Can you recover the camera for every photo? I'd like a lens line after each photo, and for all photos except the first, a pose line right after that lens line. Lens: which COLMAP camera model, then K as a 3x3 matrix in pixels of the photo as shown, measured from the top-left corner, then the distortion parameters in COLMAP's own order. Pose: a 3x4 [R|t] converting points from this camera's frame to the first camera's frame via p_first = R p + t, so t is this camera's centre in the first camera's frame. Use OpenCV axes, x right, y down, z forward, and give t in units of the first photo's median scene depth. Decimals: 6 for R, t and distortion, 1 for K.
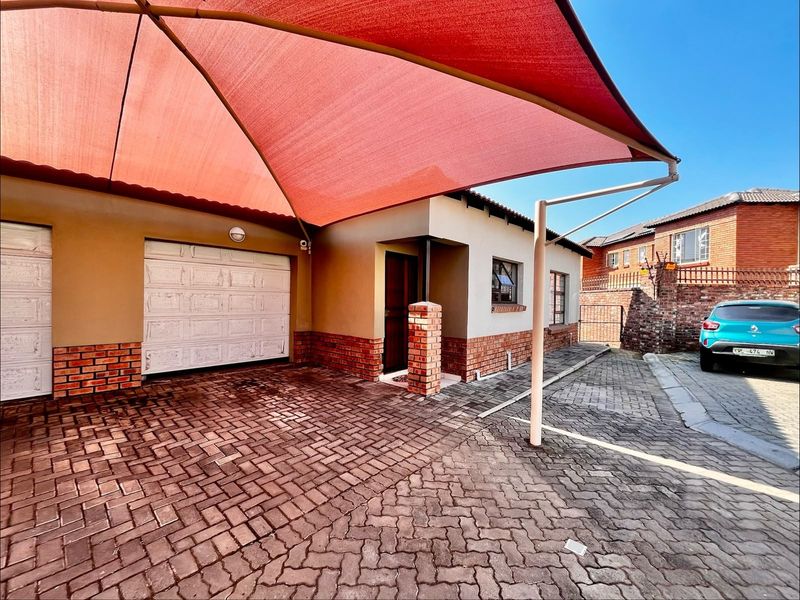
lens RADIAL K [[323.5, 0, 398.4], [0, 323.5, 300.3], [0, 0, 1]] dist [-0.004487, 0.000331]
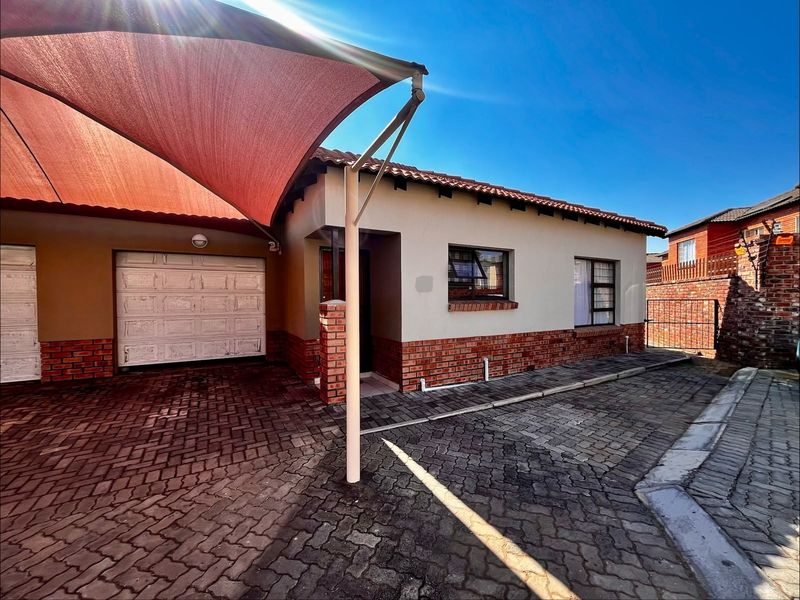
lens RADIAL K [[323.5, 0, 400.0], [0, 323.5, 300.5], [0, 0, 1]] dist [-0.004487, 0.000331]
pose [[0.949290, -0.017318, -0.313925, 0.486464], [0.019065, 0.999815, 0.002495, 0.006463], [0.313824, -0.008354, 0.949444, 0.184629]]
